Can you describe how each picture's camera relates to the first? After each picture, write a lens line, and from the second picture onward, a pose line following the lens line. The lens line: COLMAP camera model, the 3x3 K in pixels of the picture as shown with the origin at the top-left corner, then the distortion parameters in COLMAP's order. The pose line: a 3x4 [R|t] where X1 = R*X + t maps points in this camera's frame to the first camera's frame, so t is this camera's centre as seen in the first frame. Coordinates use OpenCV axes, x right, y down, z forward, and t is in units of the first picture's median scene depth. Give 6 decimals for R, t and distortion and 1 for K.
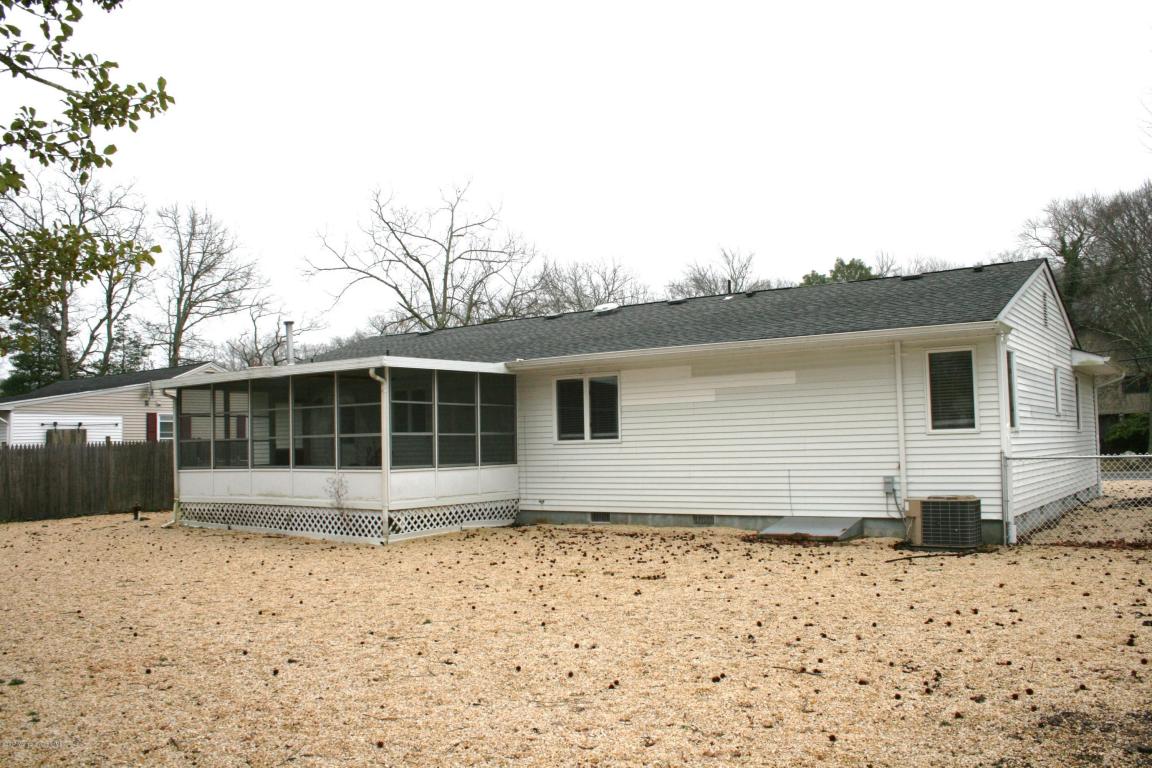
lens RADIAL K [[960.4, 0, 576.0], [0, 960.4, 384.0], [0, 0, 1]] dist [-0.171371, 0.153275]
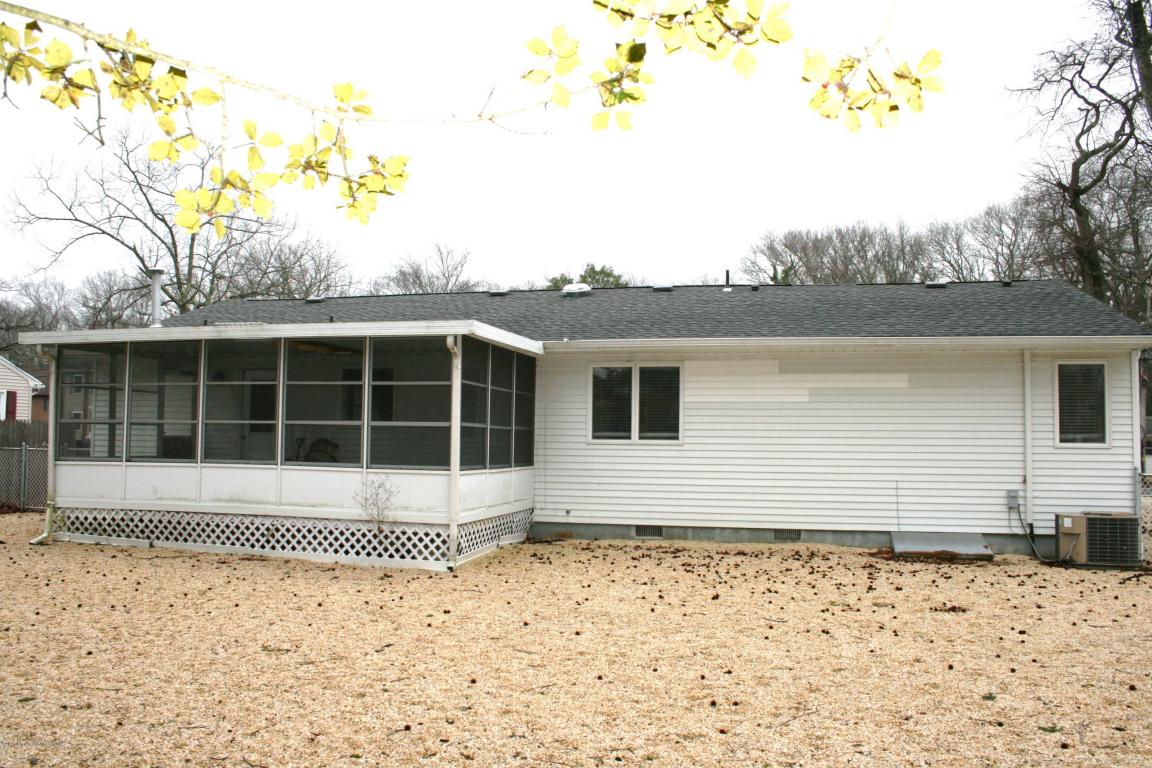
lens RADIAL K [[960.4, 0, 576.0], [0, 960.4, 384.0], [0, 0, 1]] dist [-0.171371, 0.153275]
pose [[0.930309, 0.056989, 0.362321, -0.350478], [-0.056585, 0.998329, -0.011736, 0.021973], [-0.362384, -0.009584, 0.931979, 0.233309]]
